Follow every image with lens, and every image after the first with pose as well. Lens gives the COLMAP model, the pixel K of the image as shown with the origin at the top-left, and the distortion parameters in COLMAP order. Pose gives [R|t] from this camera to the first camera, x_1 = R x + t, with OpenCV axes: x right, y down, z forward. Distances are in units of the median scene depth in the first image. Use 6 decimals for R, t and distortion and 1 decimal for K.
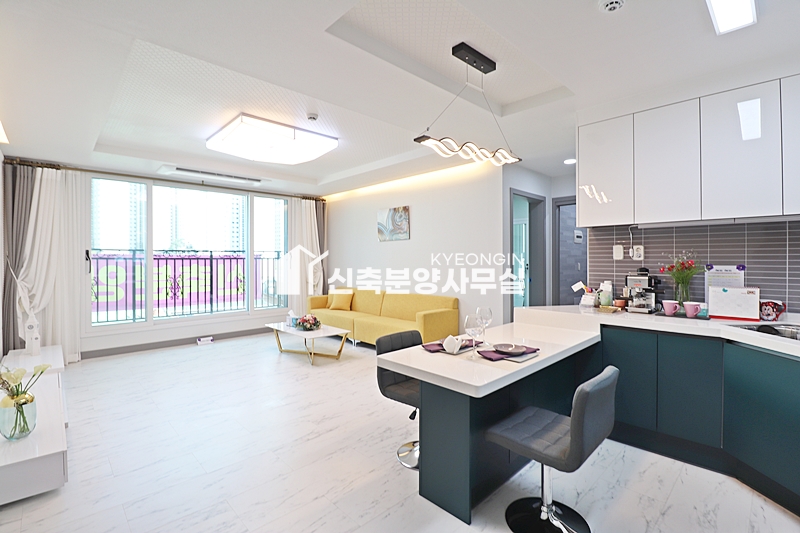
lens RADIAL K [[371.7, 0, 399.4], [0, 371.7, 259.2], [0, 0, 1]] dist [0.012741, -0.015915]
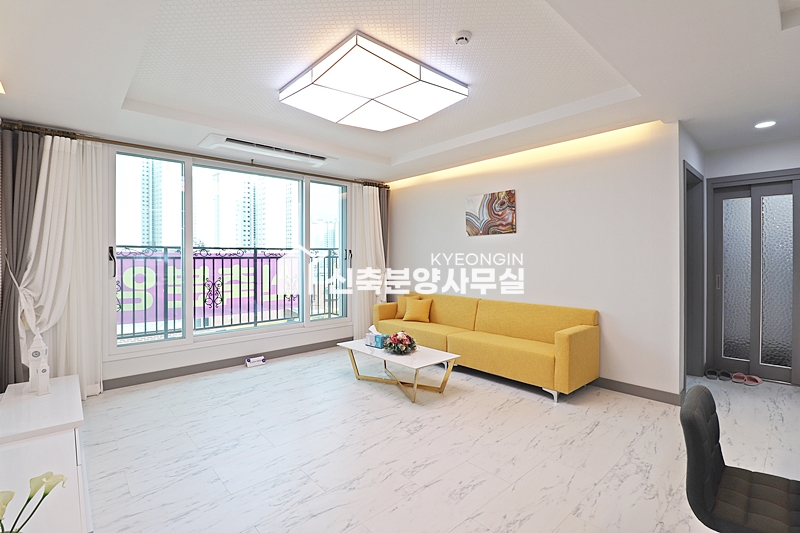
lens RADIAL K [[371.7, 0, 399.4], [0, 371.7, 259.2], [0, 0, 1]] dist [0.012741, -0.015915]
pose [[0.999748, 0.000393, -0.022456, -0.215027], [-0.000302, 0.999992, 0.004018, -0.001884], [0.022457, -0.004010, 0.999740, 0.232717]]
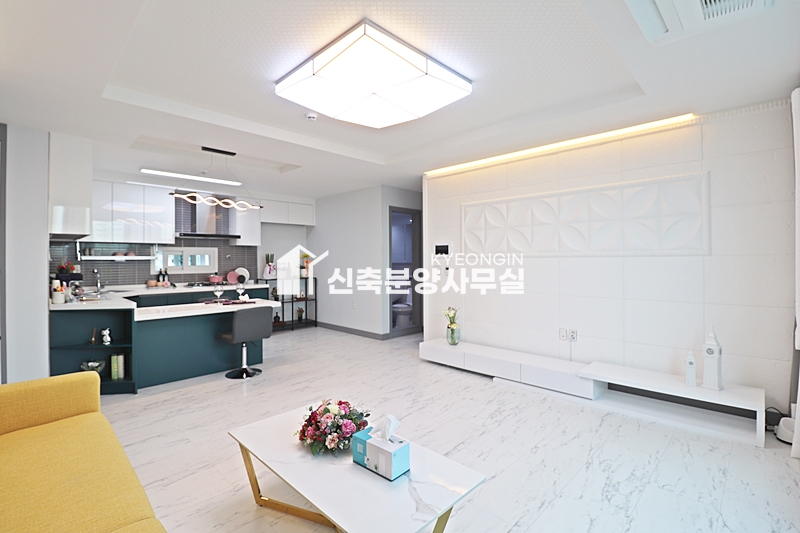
lens RADIAL K [[371.7, 0, 399.4], [0, 371.7, 259.2], [0, 0, 1]] dist [0.012741, -0.015915]
pose [[-0.999513, 0.006507, -0.030505, -0.285348], [0.006560, 0.999977, -0.001641, 0.001772], [0.030494, -0.001840, -0.999533, 1.311204]]
